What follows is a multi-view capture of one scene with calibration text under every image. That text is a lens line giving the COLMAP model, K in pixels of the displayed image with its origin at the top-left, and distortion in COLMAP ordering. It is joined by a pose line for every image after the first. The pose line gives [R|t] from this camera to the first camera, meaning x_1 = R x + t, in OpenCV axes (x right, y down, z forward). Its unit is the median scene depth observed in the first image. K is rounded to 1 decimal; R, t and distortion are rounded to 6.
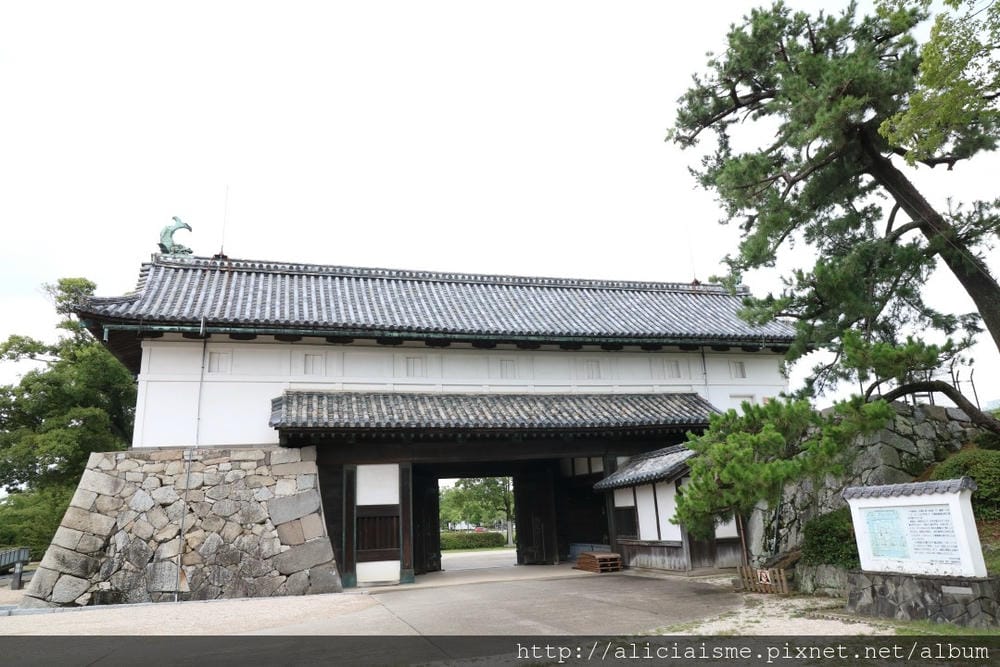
lens RADIAL K [[691.8, 0, 500.0], [0, 691.8, 333.5], [0, 0, 1]] dist [-0.004073, -0.003290]
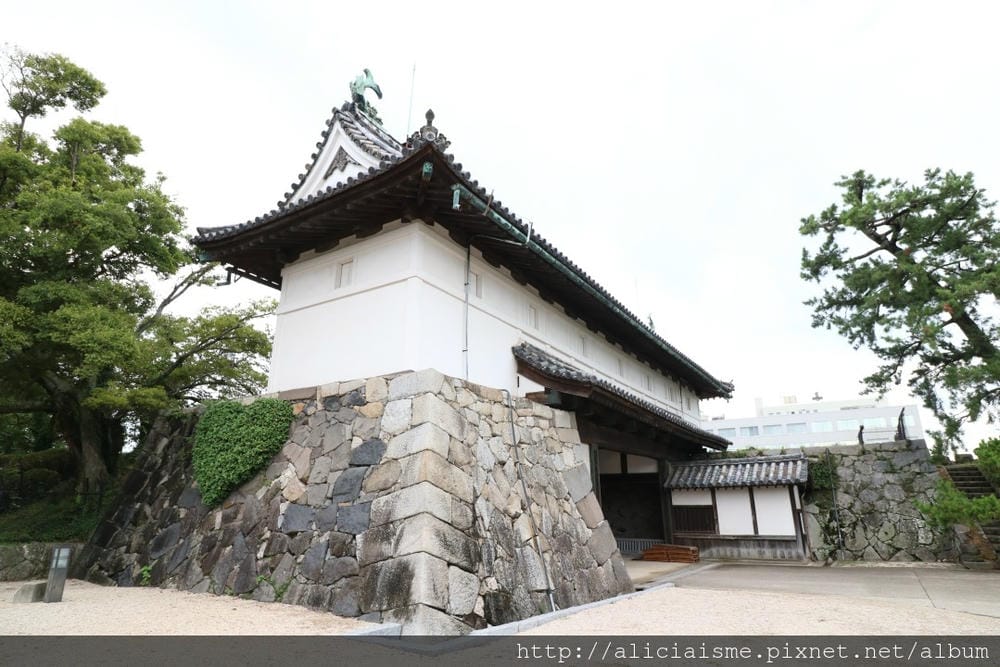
lens RADIAL K [[584.6, 0, 500.0], [0, 584.6, 333.5], [0, 0, 1]] dist [-0.000639, -0.000535]
pose [[0.738774, 0.242774, 0.628708, -0.876003], [-0.206095, 0.969558, -0.132217, 0.196774], [-0.641668, -0.031895, 0.766319, 0.547562]]
